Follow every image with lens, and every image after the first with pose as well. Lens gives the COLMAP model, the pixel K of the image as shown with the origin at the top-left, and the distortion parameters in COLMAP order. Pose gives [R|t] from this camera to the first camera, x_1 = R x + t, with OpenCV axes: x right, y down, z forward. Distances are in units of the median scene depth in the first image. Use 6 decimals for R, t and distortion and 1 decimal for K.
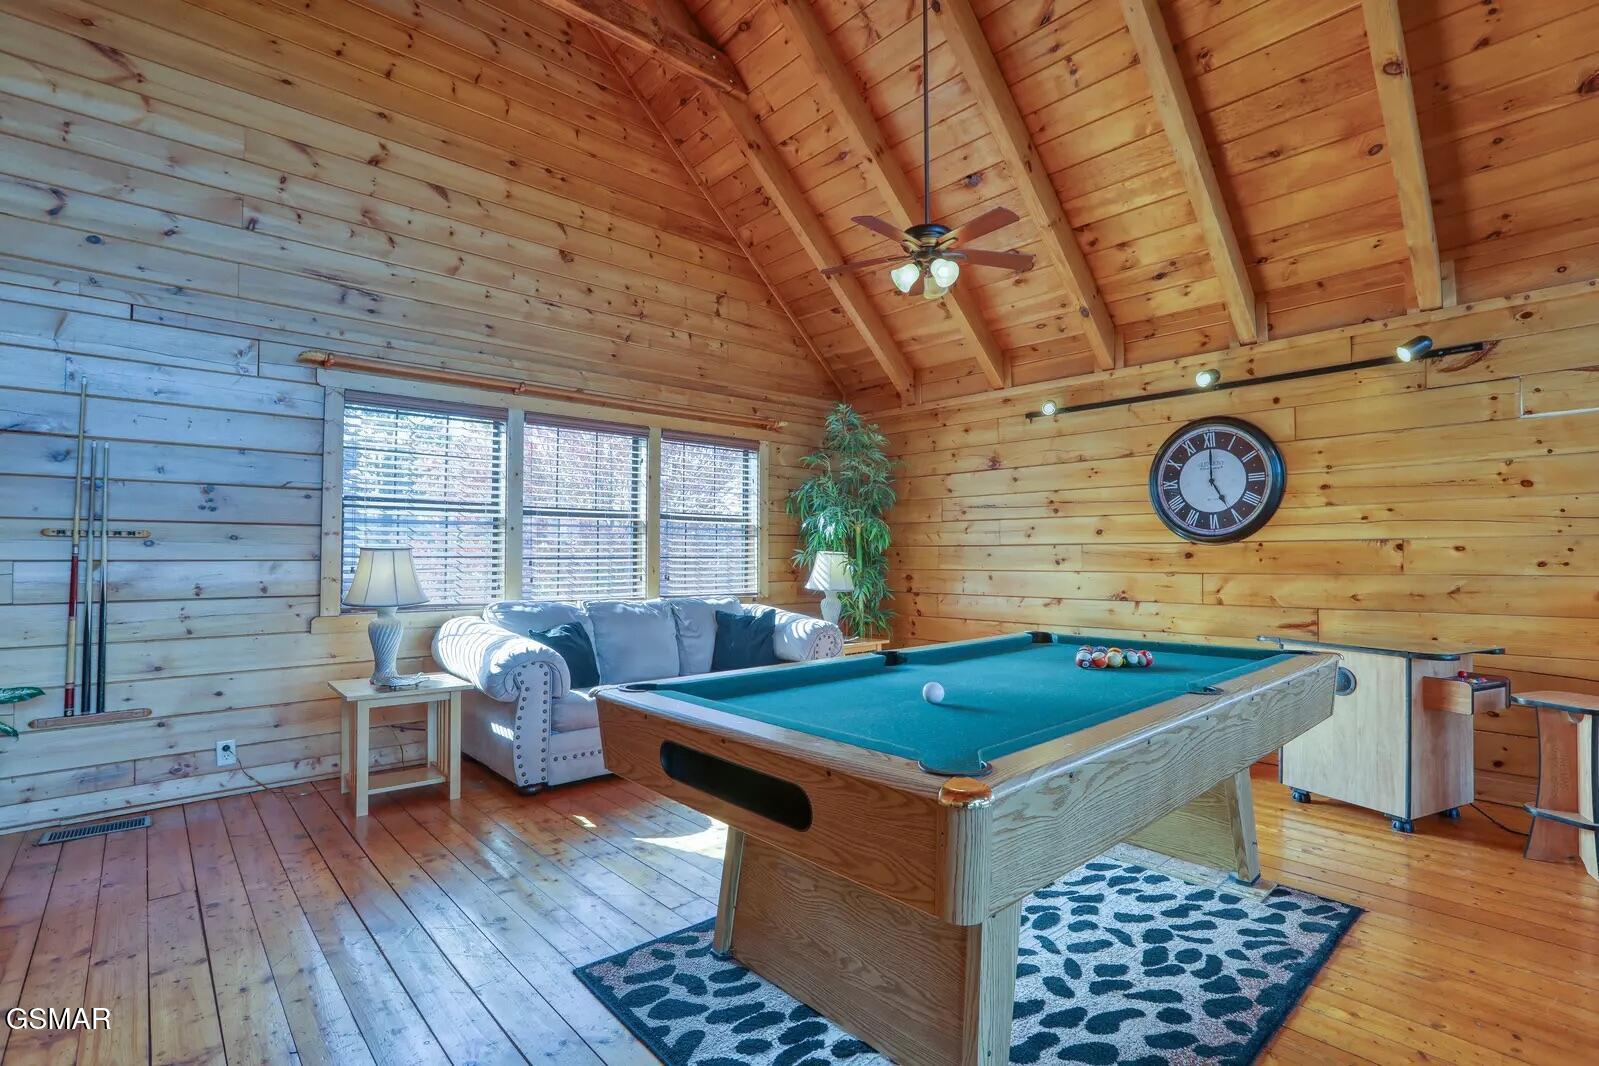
lens RADIAL K [[743.9, 0, 801.5], [0, 743.9, 538.8], [0, 0, 1]] dist [-0.062736, 0.022656]
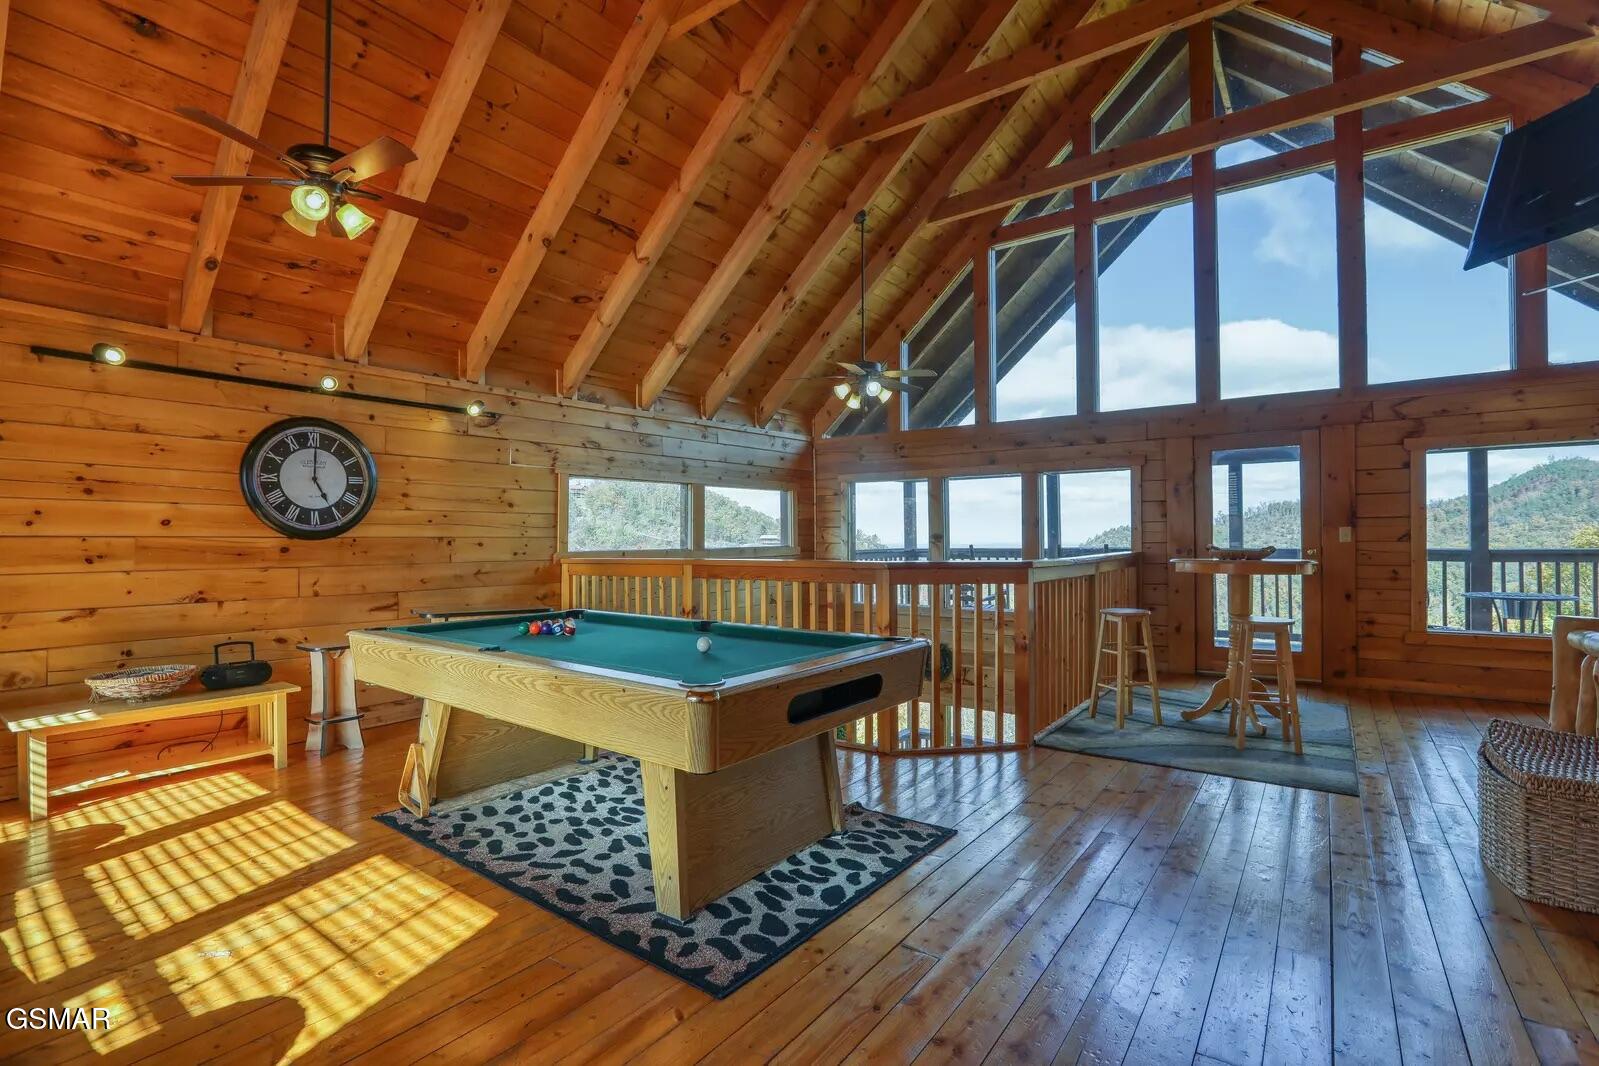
lens RADIAL K [[732.9, 0, 801.6], [0, 732.9, 539.6], [0, 0, 1]] dist [-0.059397, 0.018064]
pose [[-0.198372, 0.009284, 0.980083, -0.552467], [-0.015790, 0.999795, -0.012667, 0.009385], [-0.980000, -0.017988, -0.198184, 0.488300]]
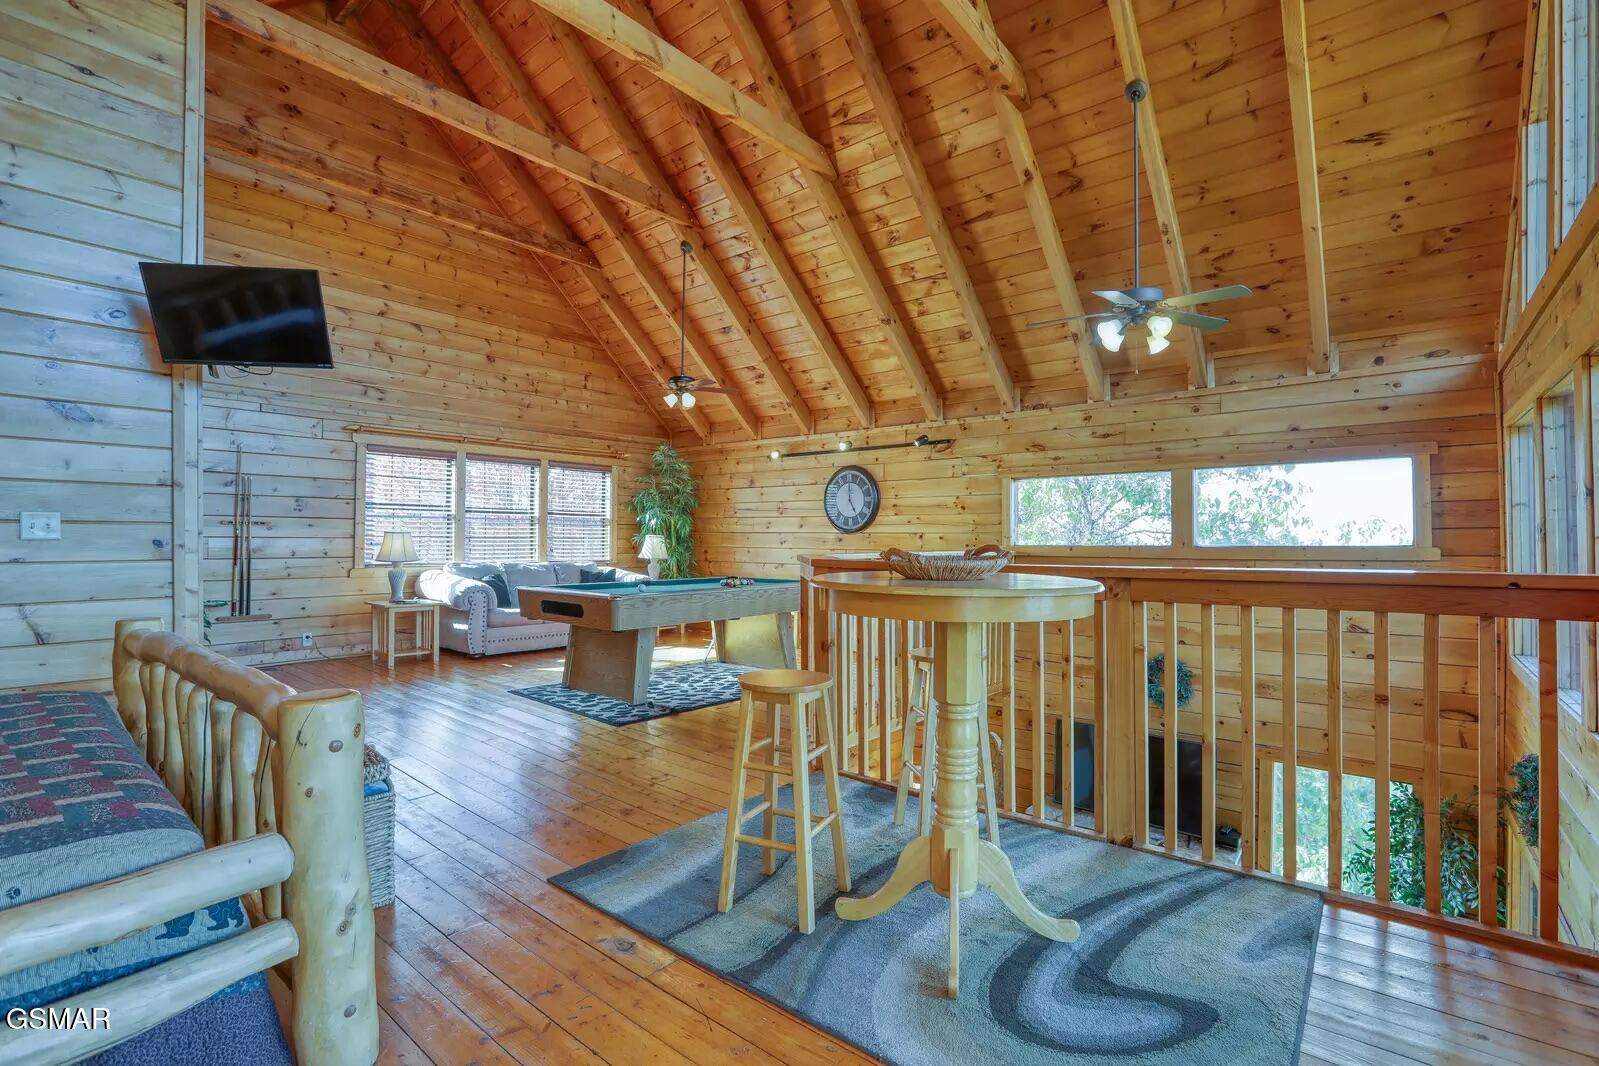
lens RADIAL K [[732.9, 0, 801.6], [0, 732.9, 539.6], [0, 0, 1]] dist [-0.059397, 0.018064]
pose [[0.990828, 0.009938, 0.134760, 0.181326], [-0.013422, 0.999598, 0.024967, -0.022710], [-0.134457, -0.026547, 0.990564, -0.813349]]
